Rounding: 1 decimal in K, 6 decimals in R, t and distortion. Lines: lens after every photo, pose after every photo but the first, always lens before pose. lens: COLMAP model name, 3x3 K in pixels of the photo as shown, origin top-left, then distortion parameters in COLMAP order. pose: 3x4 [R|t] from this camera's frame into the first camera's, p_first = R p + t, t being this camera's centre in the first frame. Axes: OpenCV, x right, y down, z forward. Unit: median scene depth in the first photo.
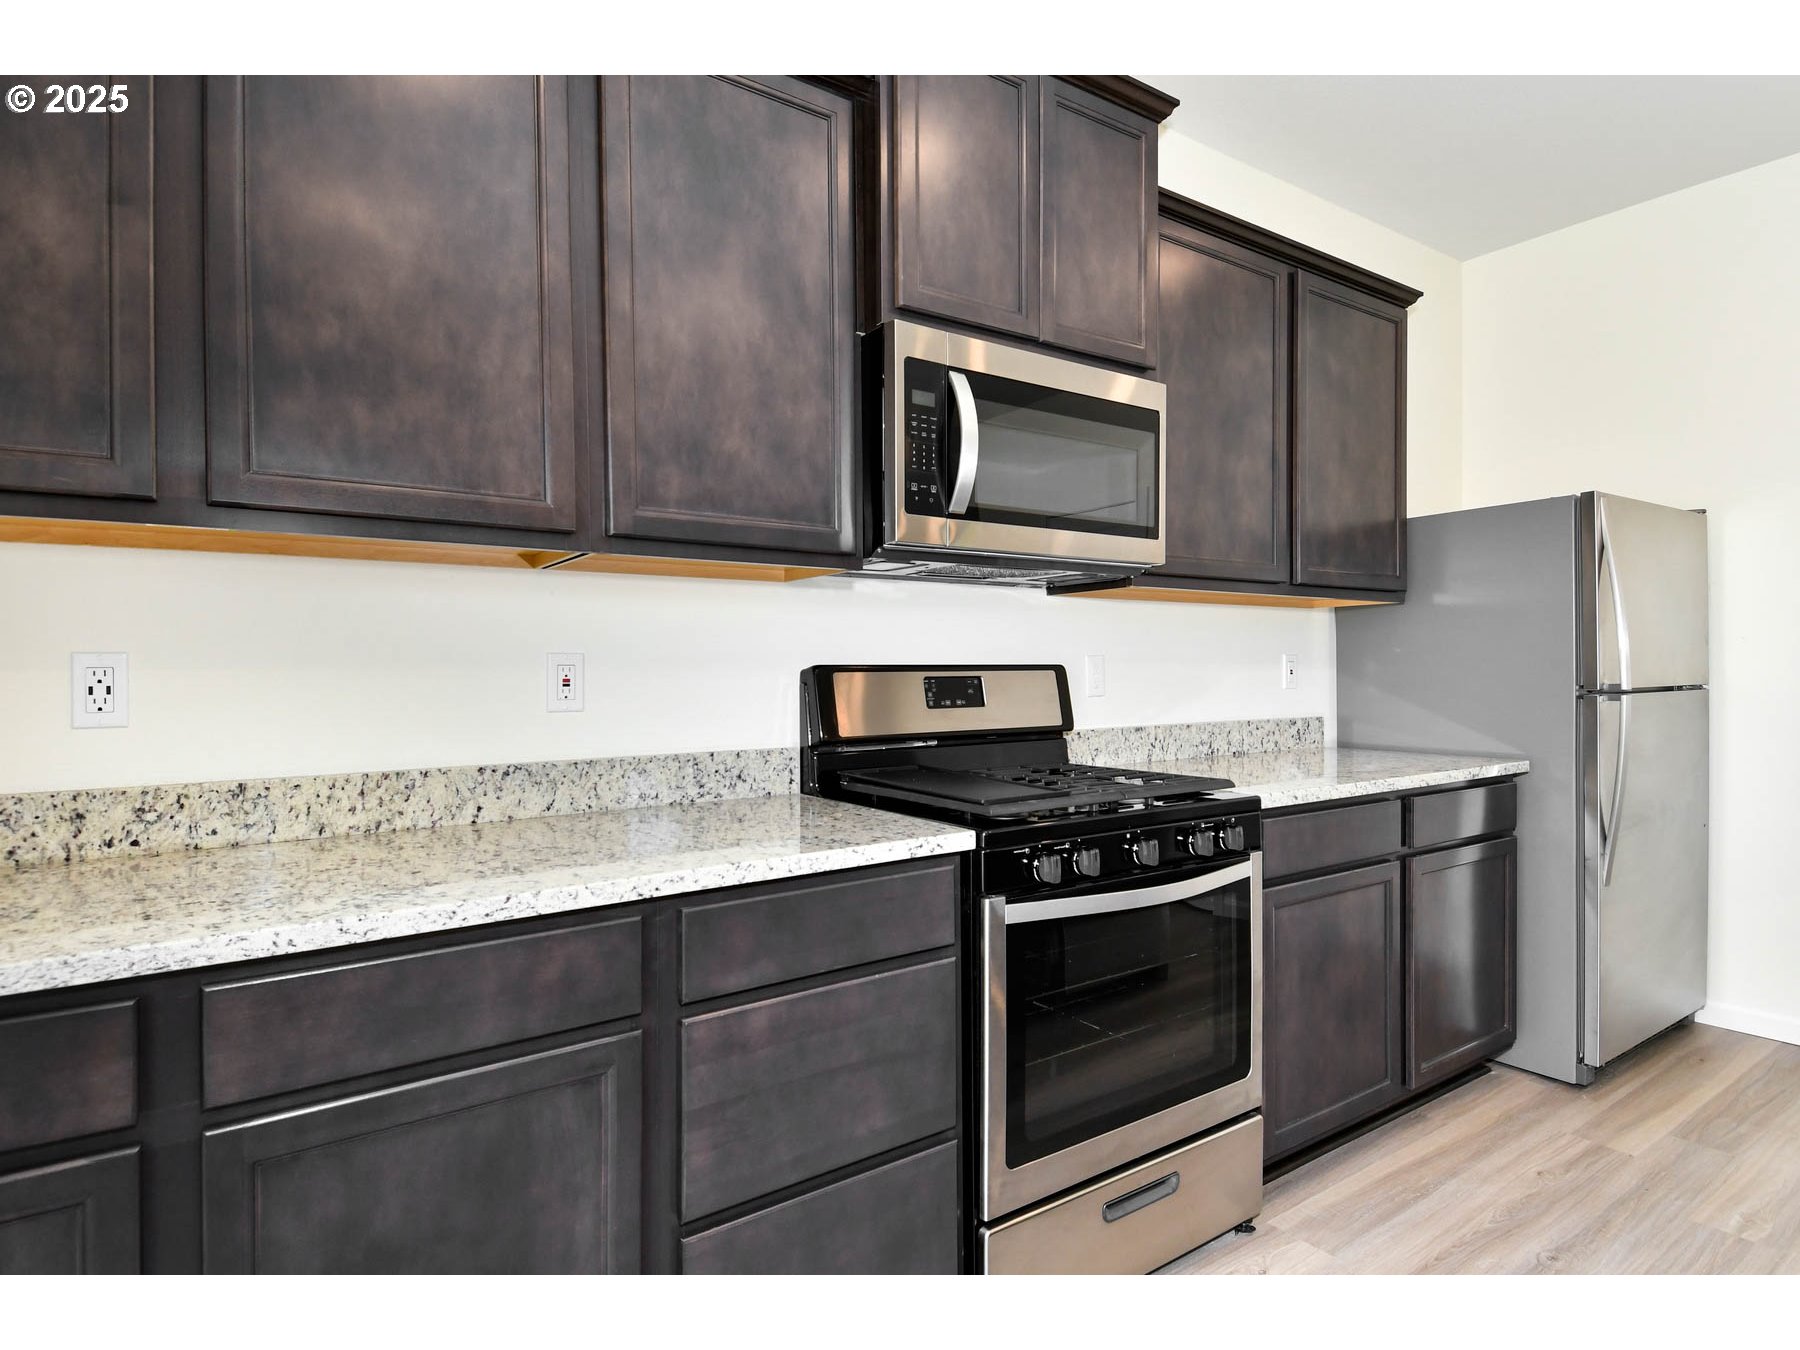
lens RADIAL K [[978.6, 0, 894.9], [0, 978.6, 670.1], [0, 0, 1]] dist [0.024819, -0.011356]
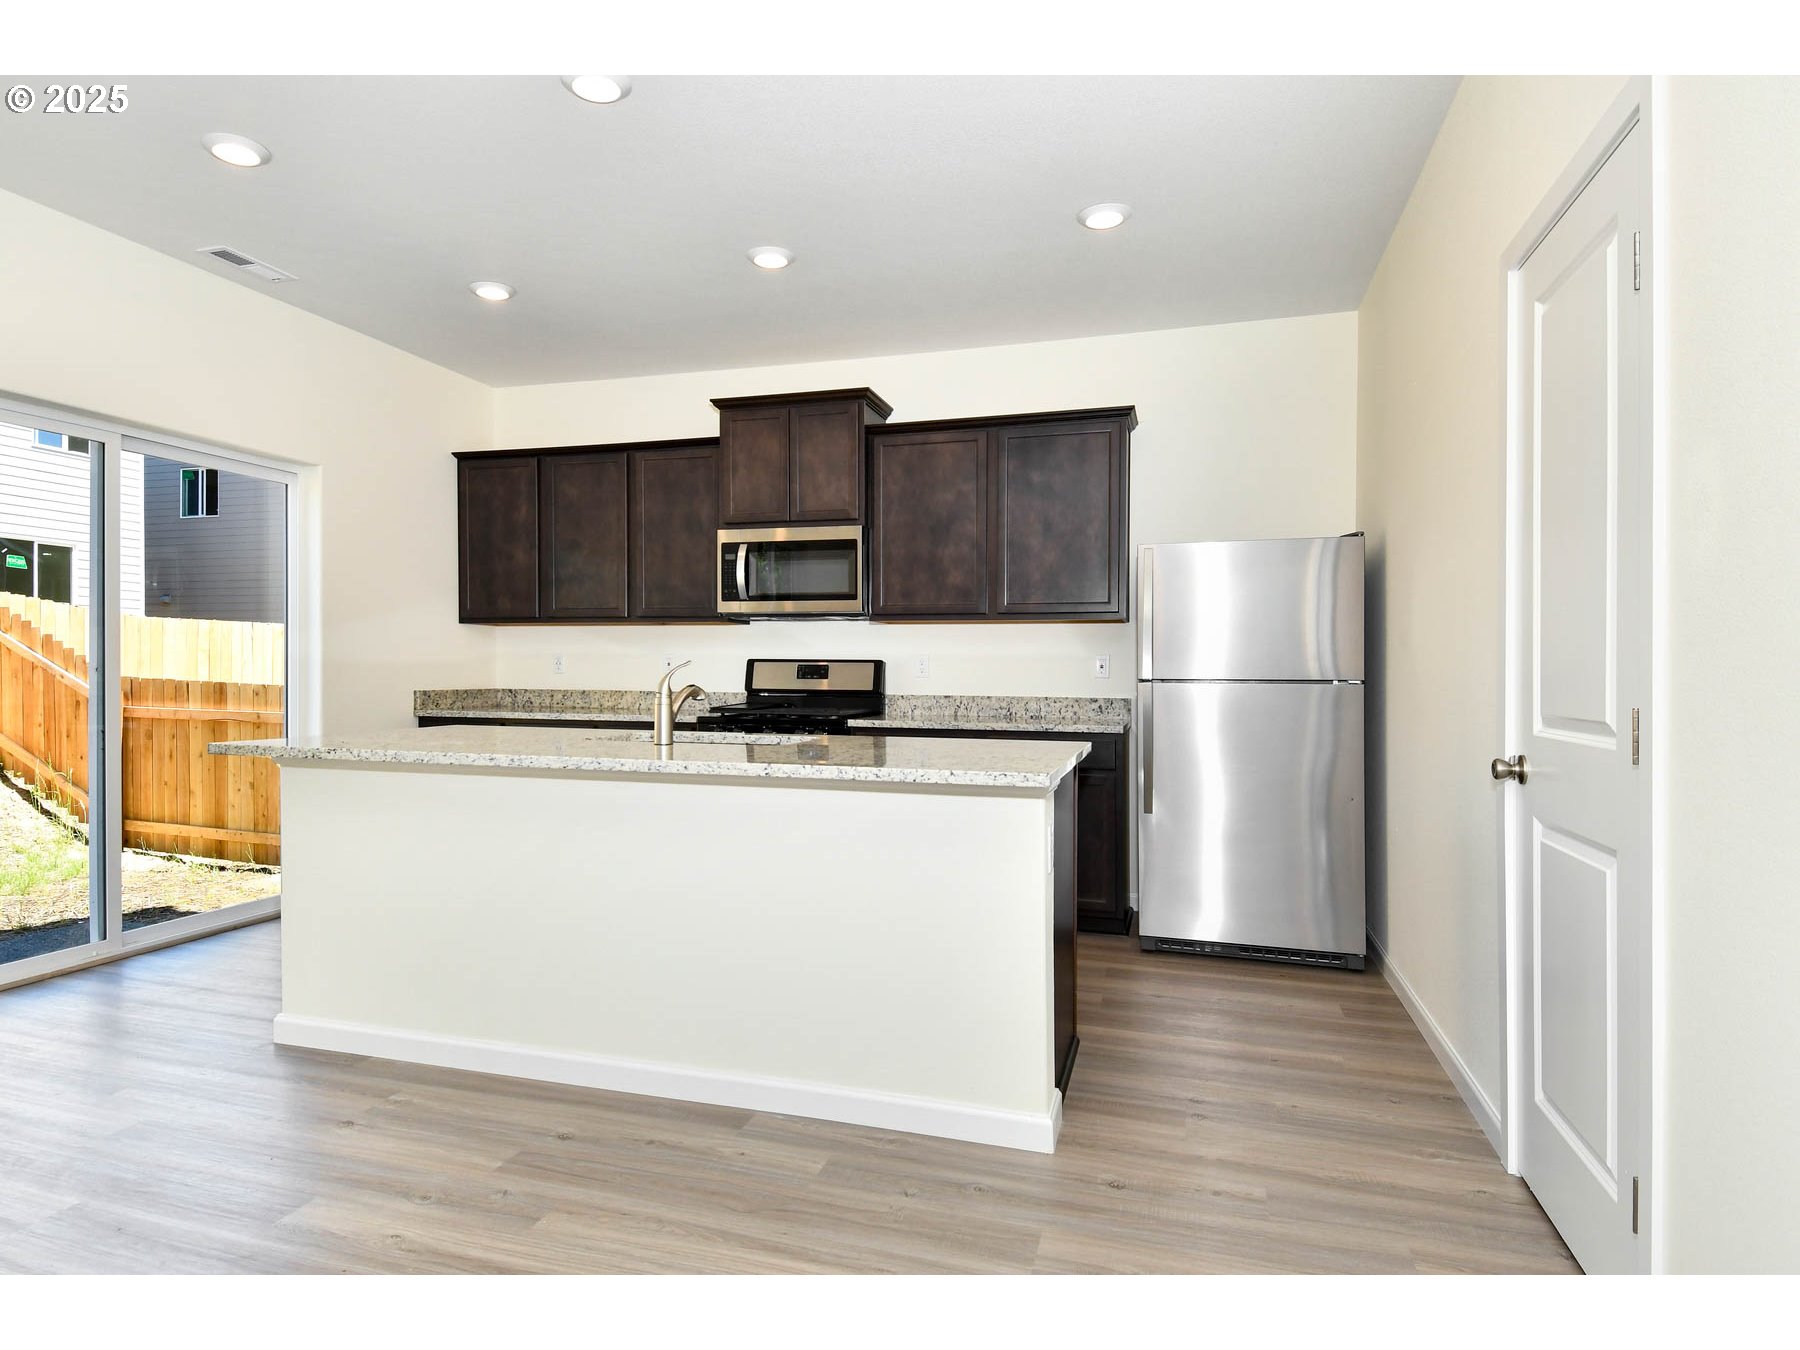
lens RADIAL K [[1057.7, 0, 861.5], [0, 1057.7, 672.3], [0, 0, 1]] dist [0.026554, -0.000925]
pose [[0.609701, 0.015468, -0.792480, 2.468086], [-0.014250, 0.999862, 0.008552, 0.002492], [0.792503, 0.006079, 0.609837, -0.442198]]
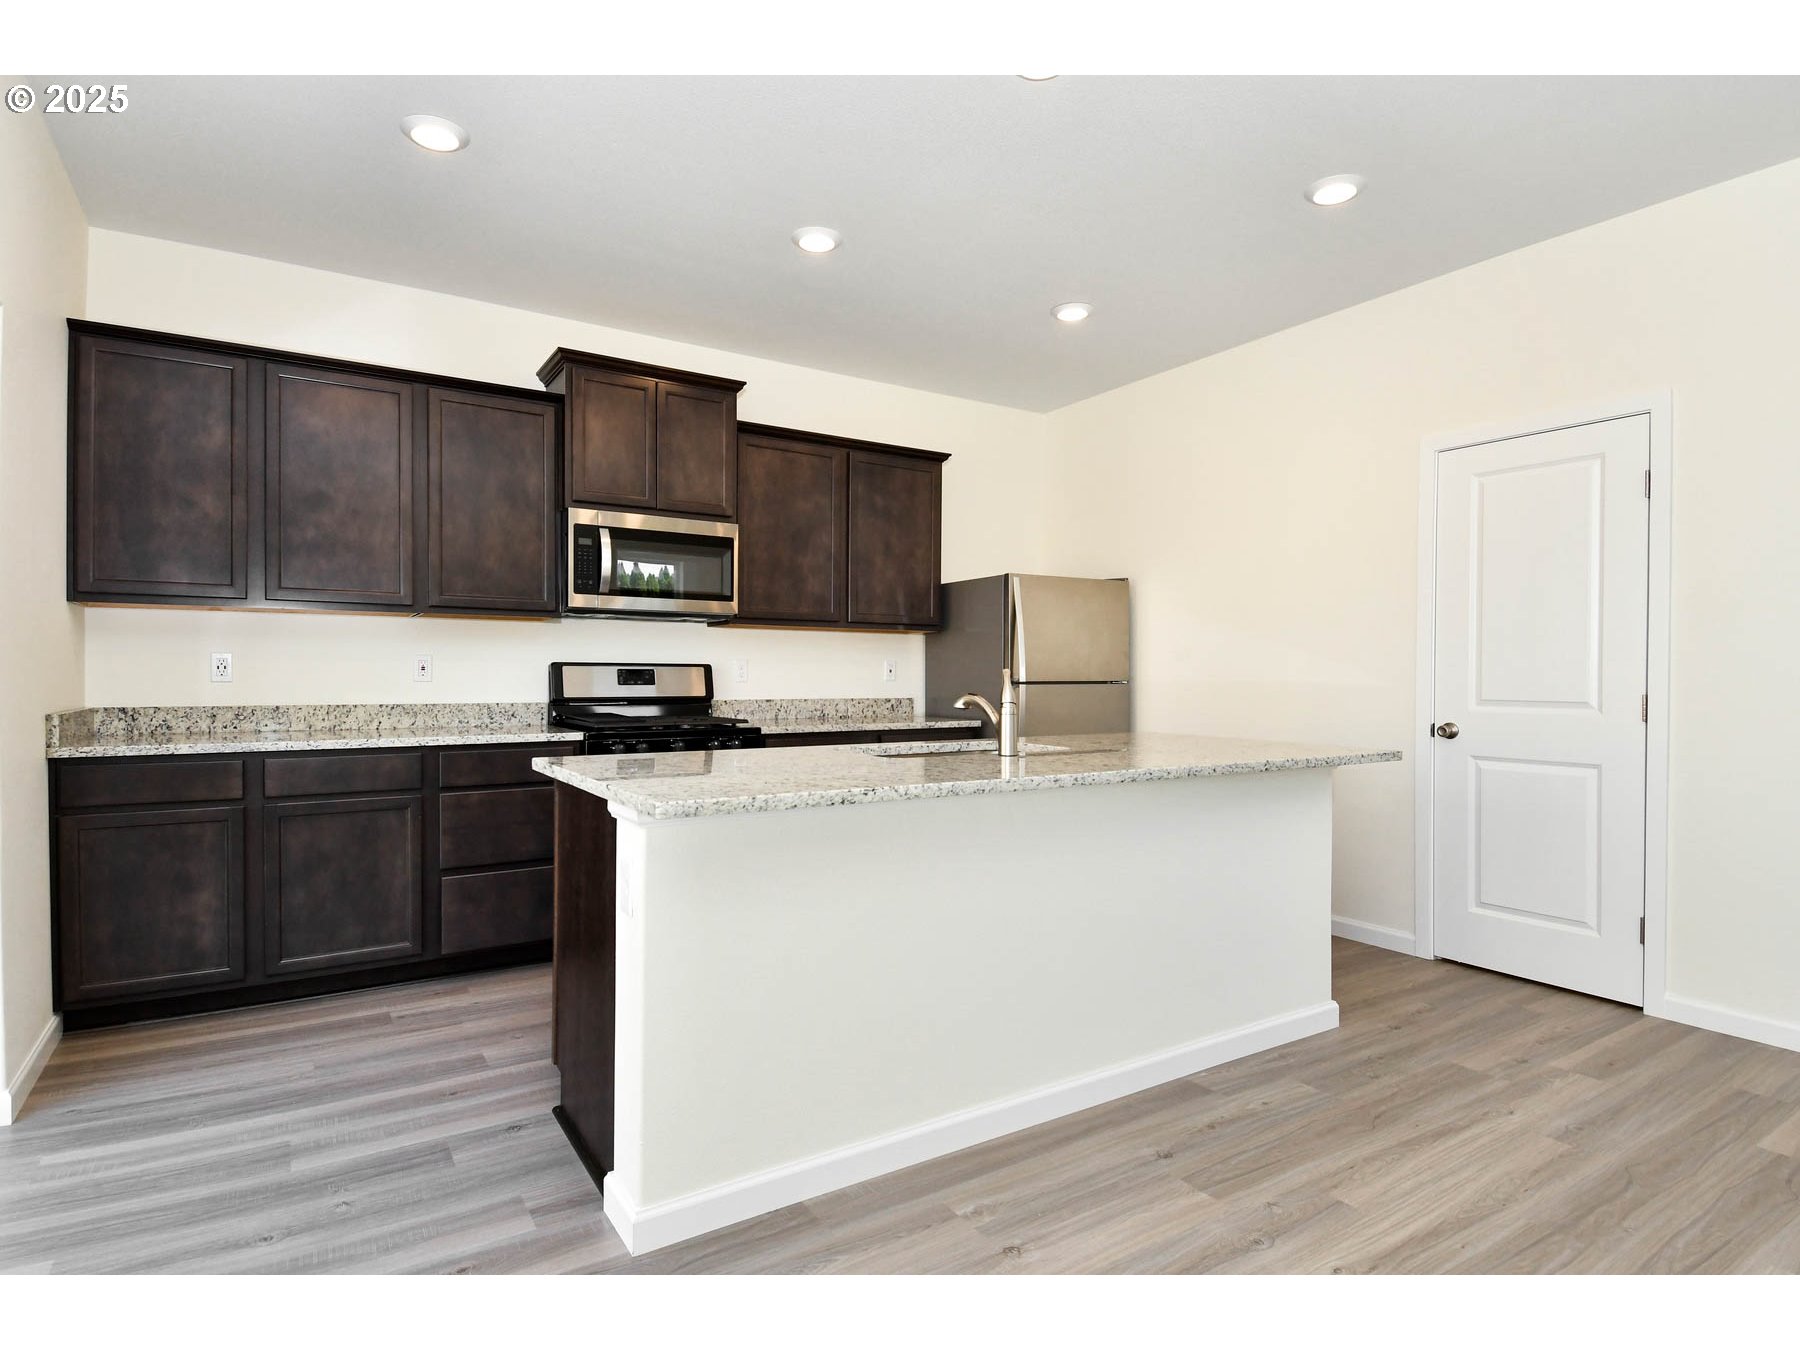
lens RADIAL K [[978.6, 0, 904.4], [0, 978.6, 677.5], [0, 0, 1]] dist [0.024819, -0.011356]
pose [[0.999650, 0.012786, -0.023180, 0.795557], [-0.012735, 0.999916, 0.002344, 0.014684], [0.023208, -0.002048, 0.999729, -1.181843]]
